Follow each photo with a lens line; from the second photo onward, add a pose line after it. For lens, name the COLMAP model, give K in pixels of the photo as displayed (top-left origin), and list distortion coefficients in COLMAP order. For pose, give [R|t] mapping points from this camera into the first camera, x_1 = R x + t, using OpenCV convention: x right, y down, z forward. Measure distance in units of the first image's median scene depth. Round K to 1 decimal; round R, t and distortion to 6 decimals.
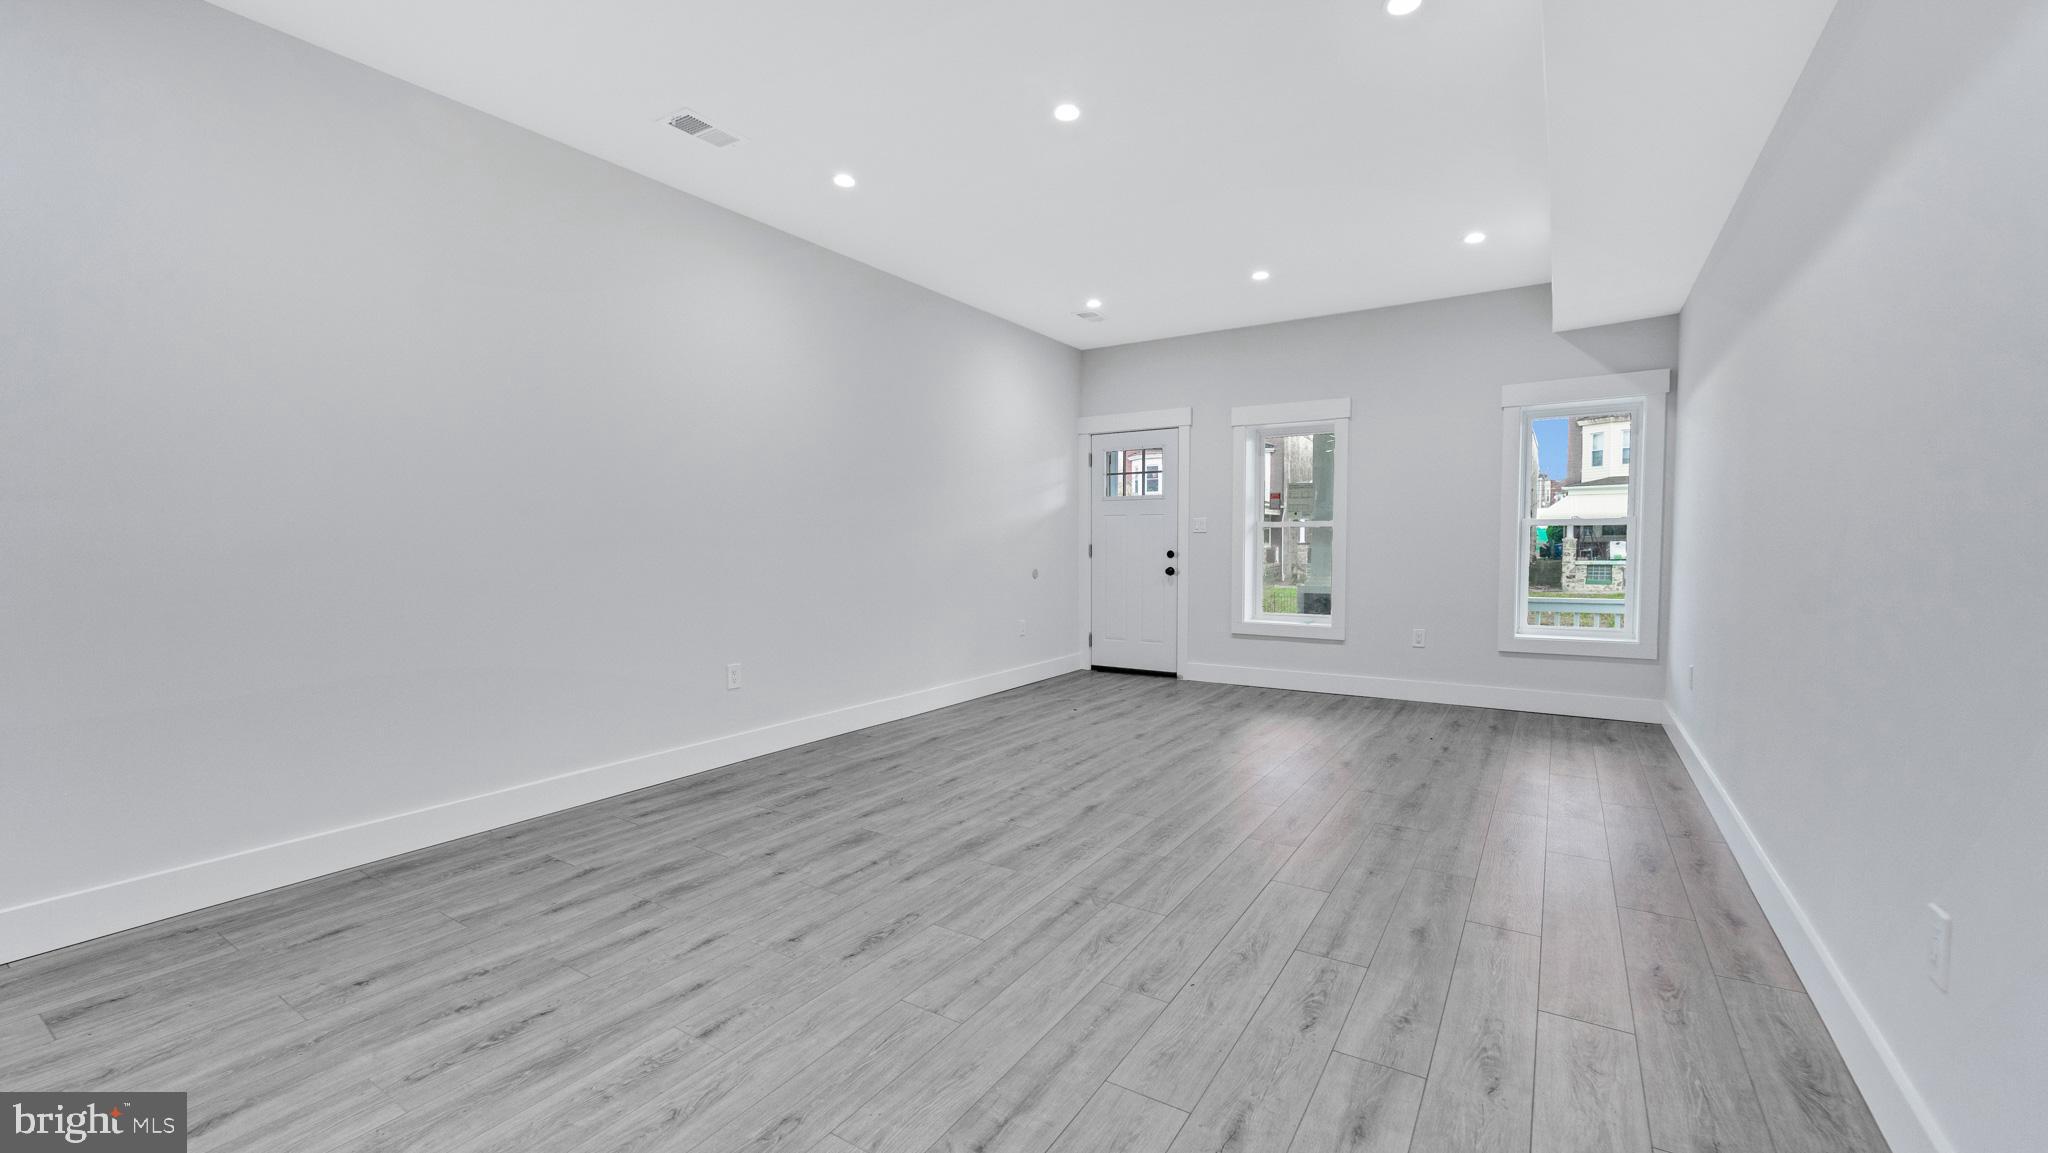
lens RADIAL K [[841.8, 0, 1011.9], [0, 841.8, 573.5], [0, 0, 1]] dist [0.002753, 0.000197]
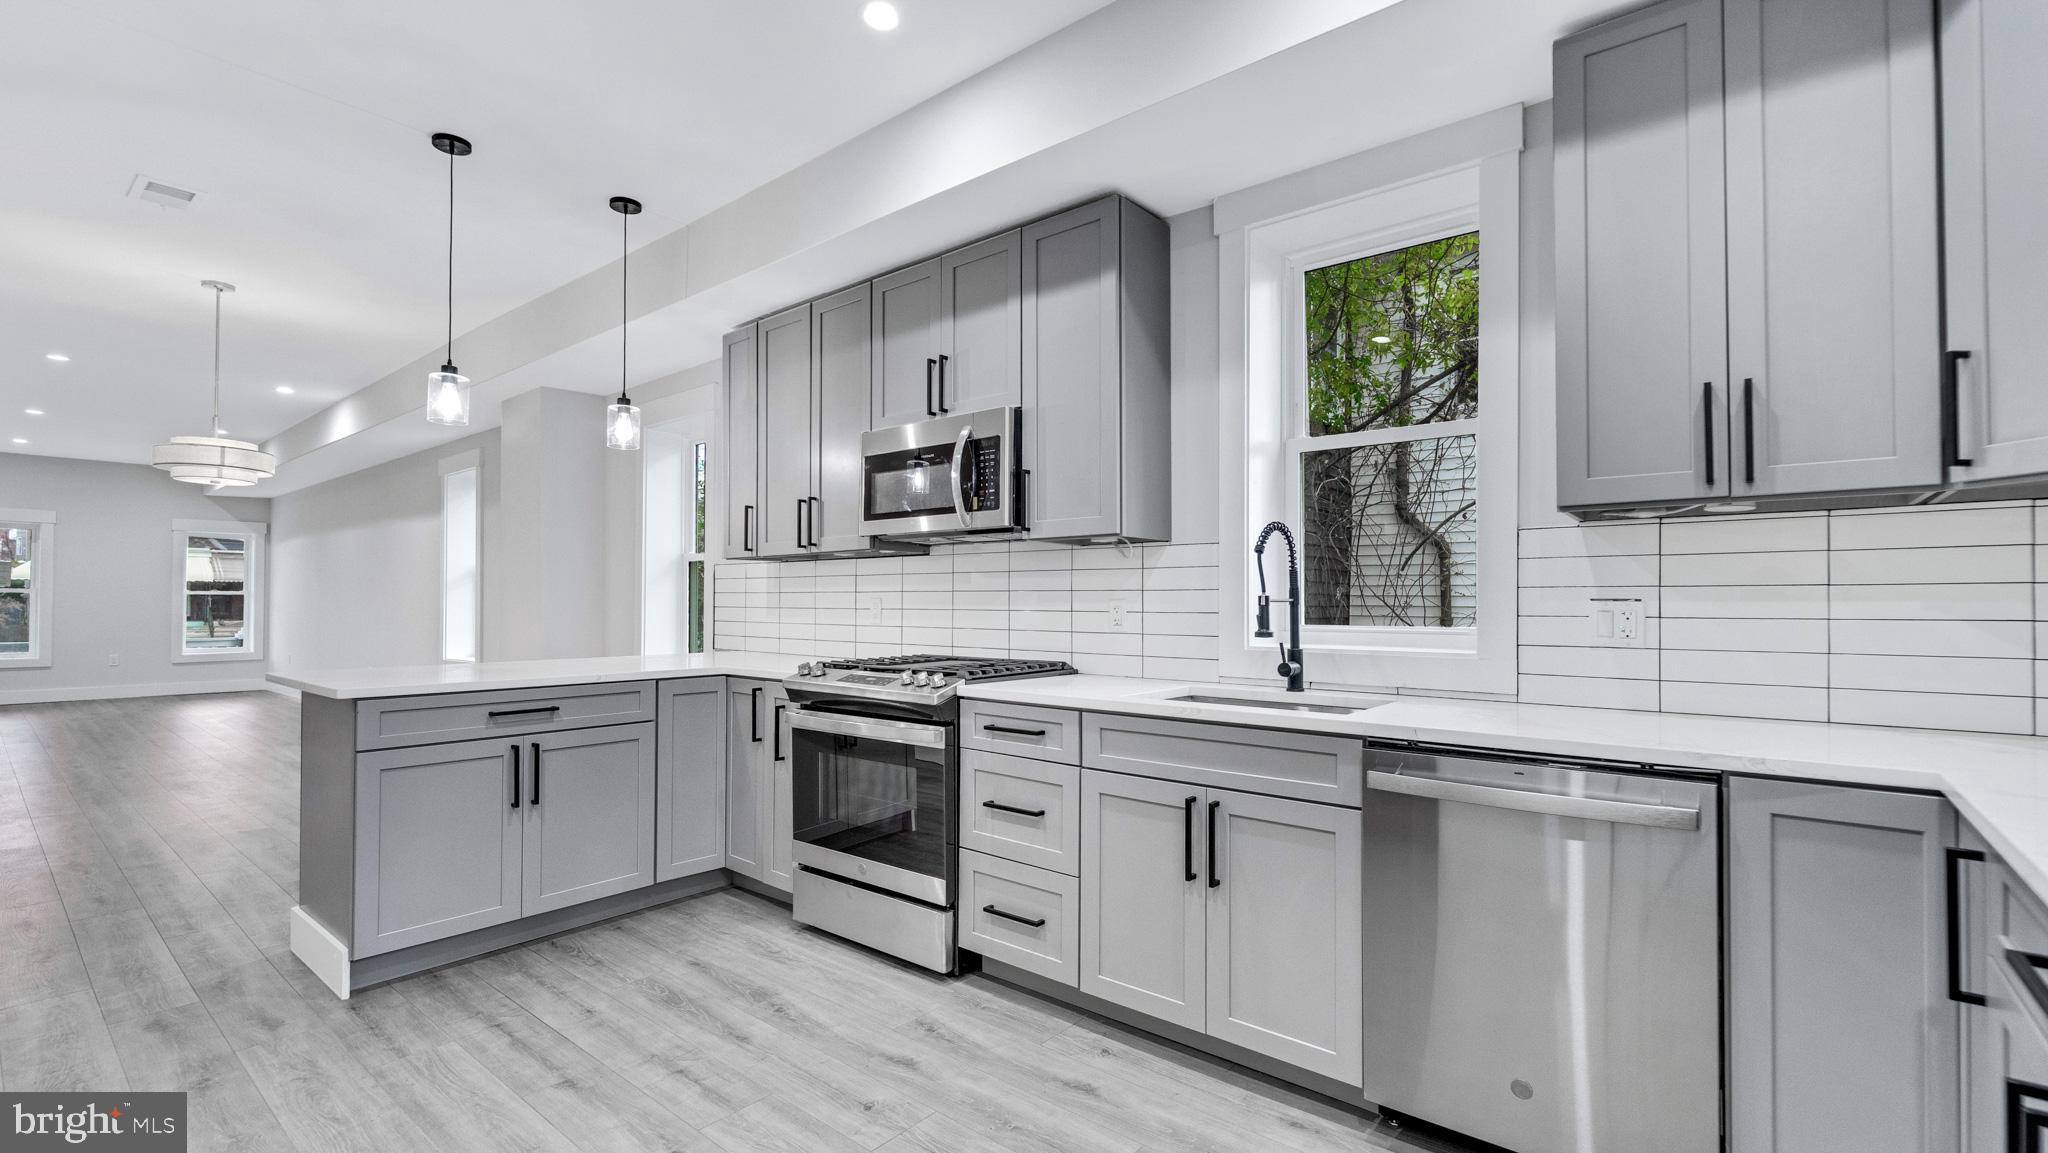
lens RADIAL K [[871.8, 0, 1035.1], [0, 871.8, 582.1], [0, 0, 1]] dist [0.000090, -0.000167]
pose [[0.104798, 0.021808, 0.994254, -0.343396], [0.035620, 0.999036, -0.025667, 0.009944], [-0.993855, 0.038105, 0.103920, -0.330074]]
